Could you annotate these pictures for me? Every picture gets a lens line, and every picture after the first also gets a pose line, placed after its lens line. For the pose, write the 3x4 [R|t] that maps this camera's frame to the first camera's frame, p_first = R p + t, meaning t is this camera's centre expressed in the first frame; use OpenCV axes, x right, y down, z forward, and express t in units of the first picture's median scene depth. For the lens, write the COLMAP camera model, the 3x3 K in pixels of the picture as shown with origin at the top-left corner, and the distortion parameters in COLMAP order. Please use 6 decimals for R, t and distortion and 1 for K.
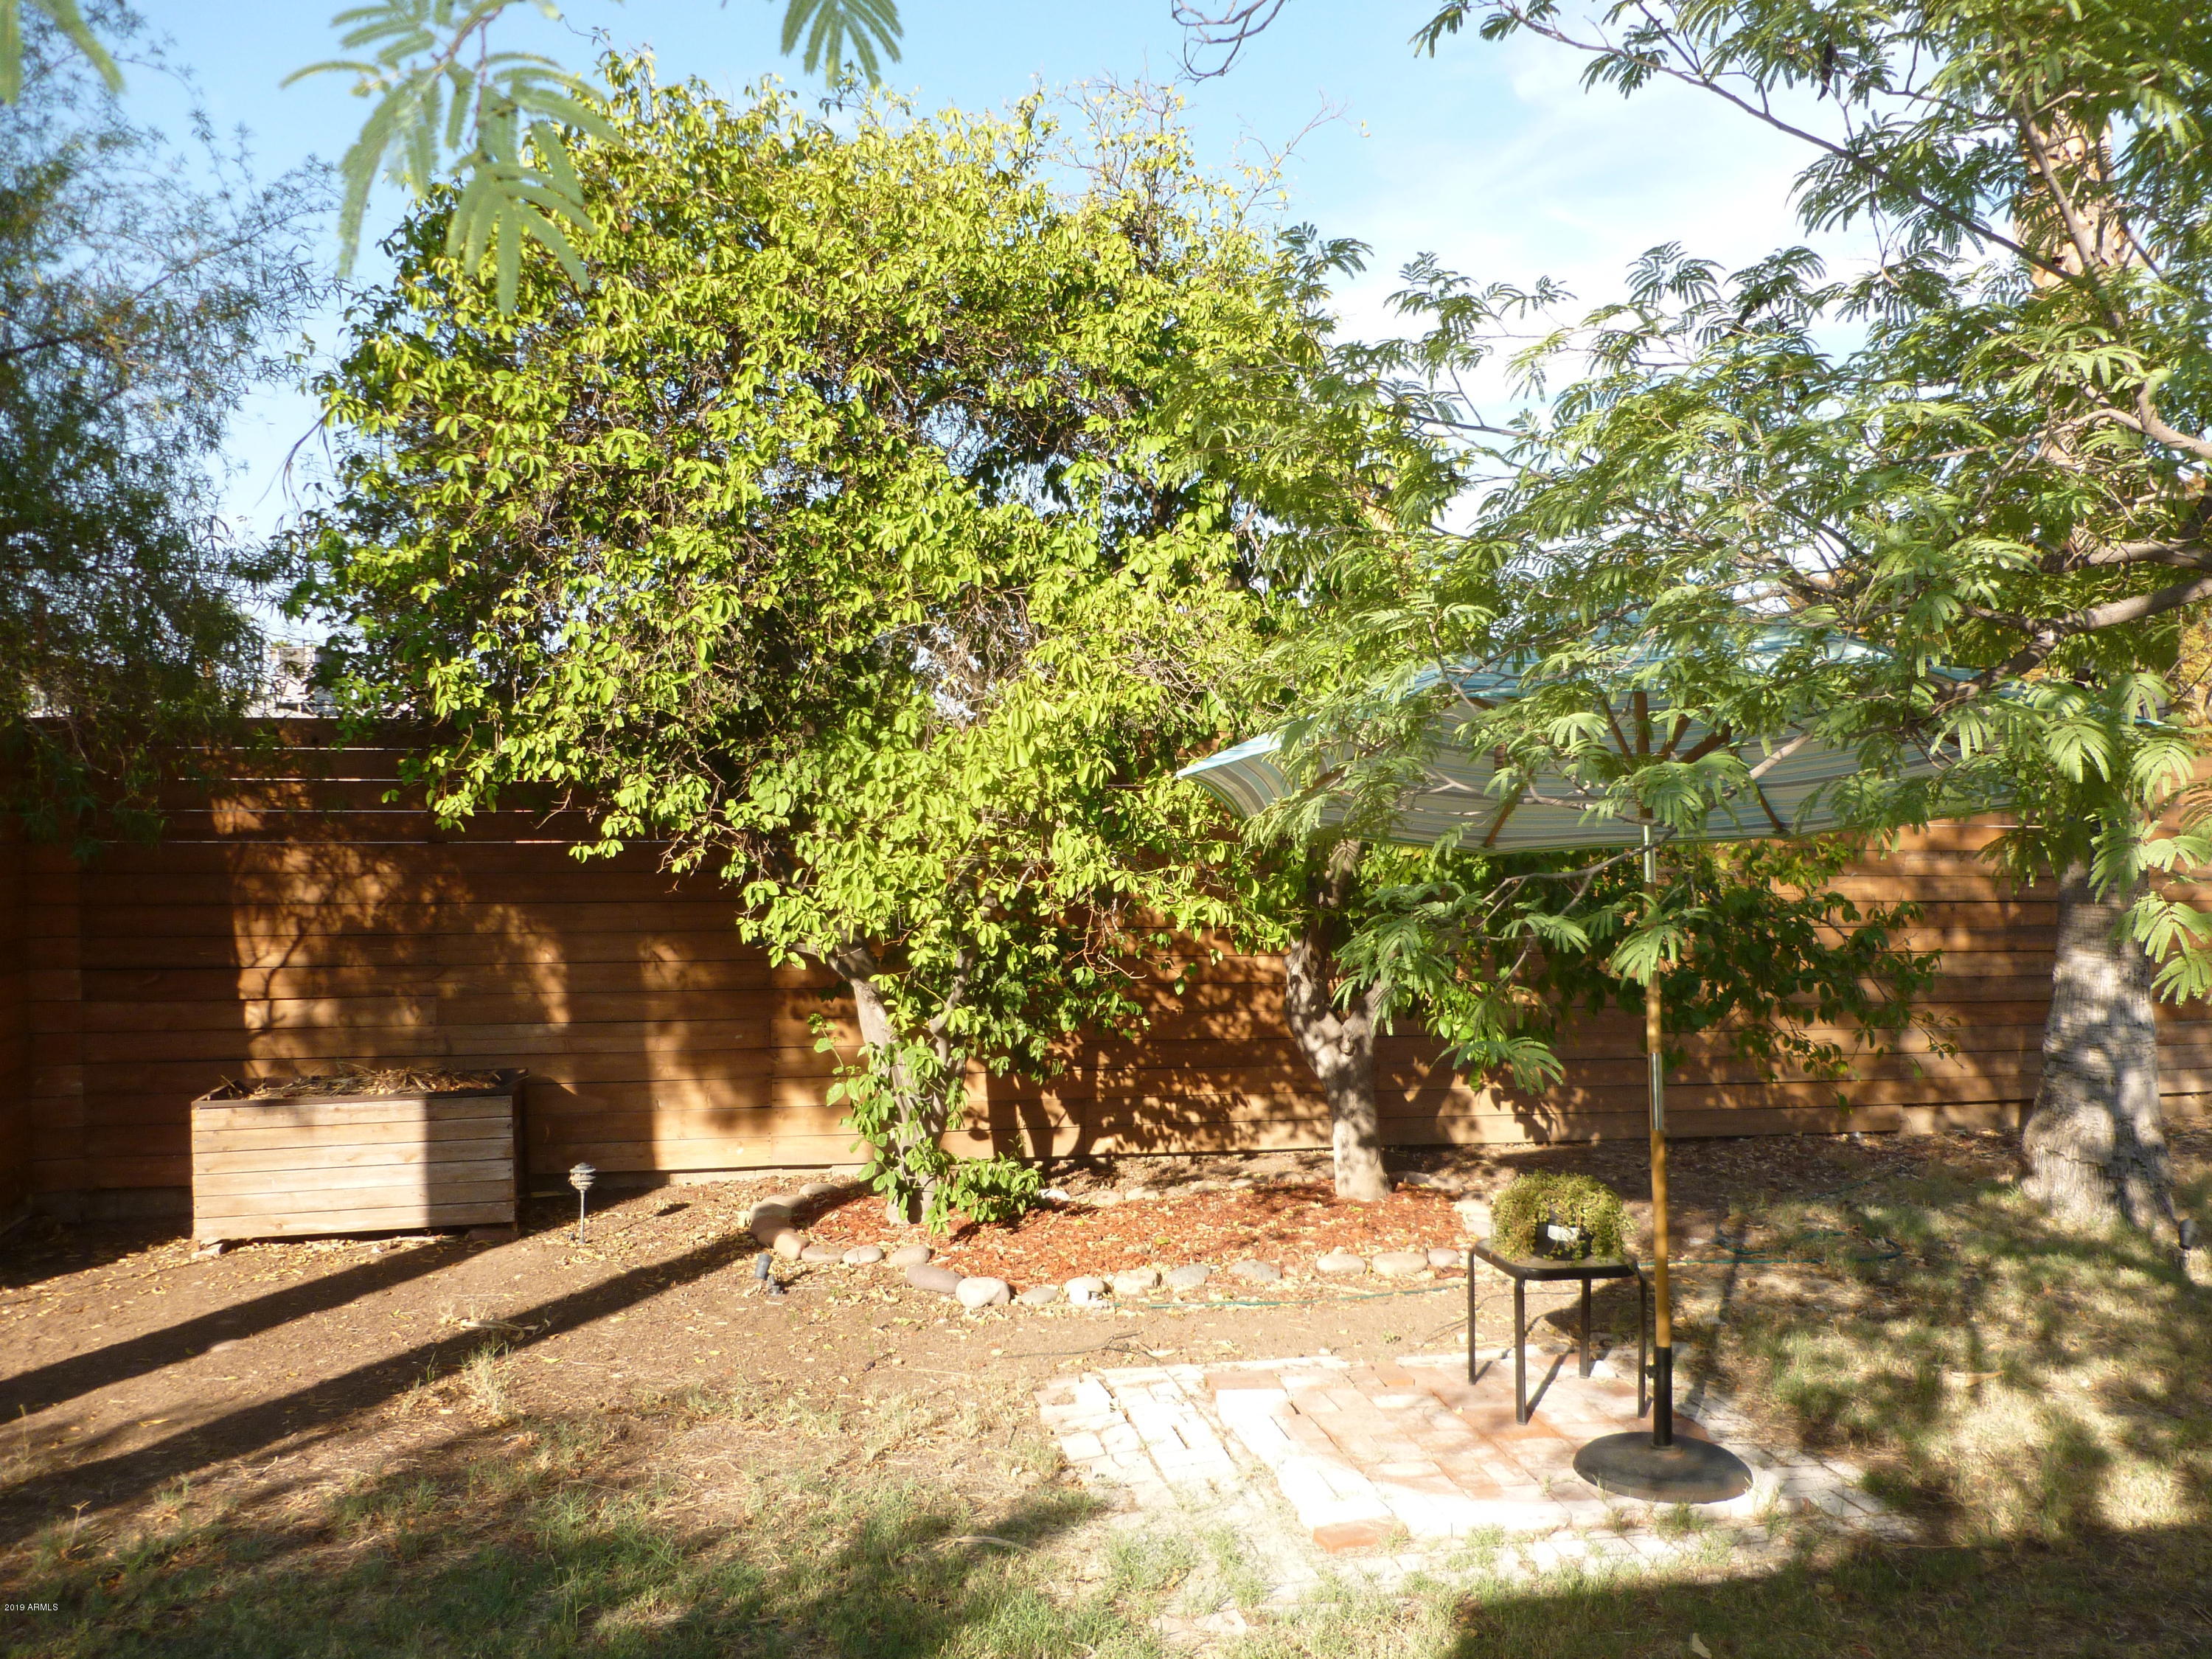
lens RADIAL K [[1857.0, 0, 1120.6], [0, 1857.0, 829.2], [0, 0, 1]] dist [-0.012266, -0.010360]
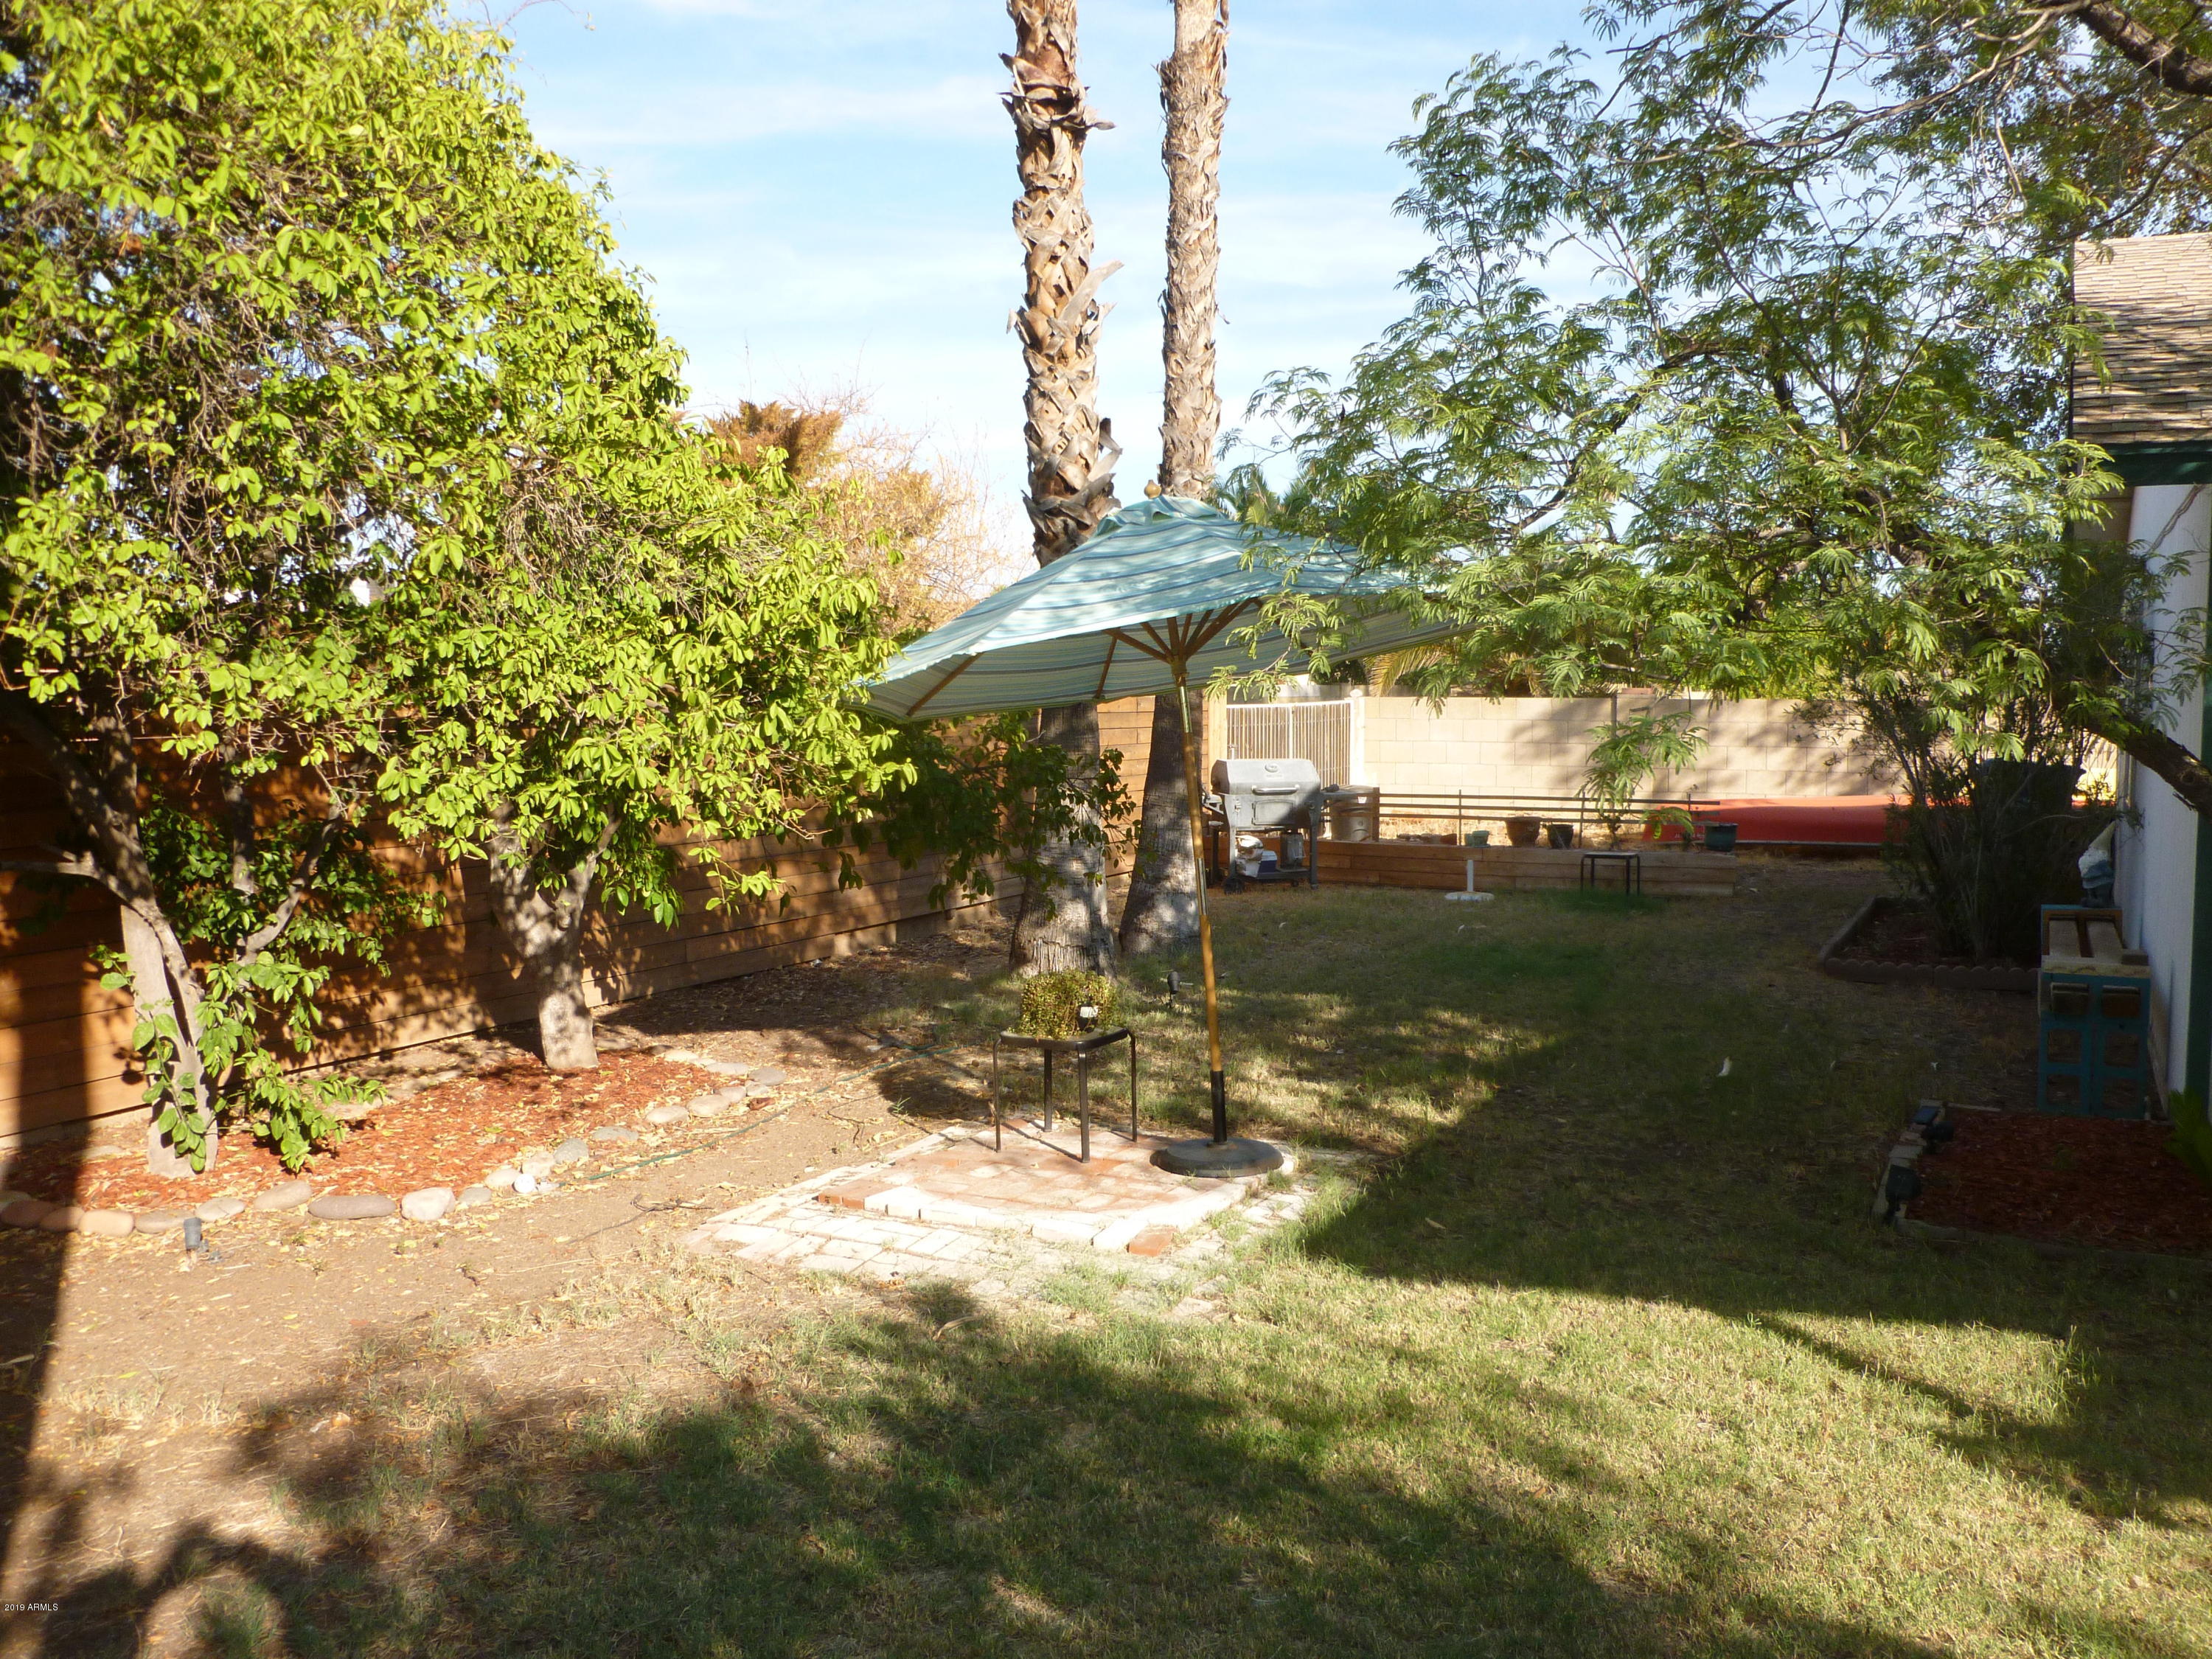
lens RADIAL K [[1857.0, 0, 1120.6], [0, 1857.0, 829.2], [0, 0, 1]] dist [-0.012266, -0.010360]
pose [[0.639746, -0.071739, 0.765231, -0.577767], [0.027303, 0.997127, 0.070652, 0.003051], [-0.768101, -0.024306, 0.639867, 0.136518]]
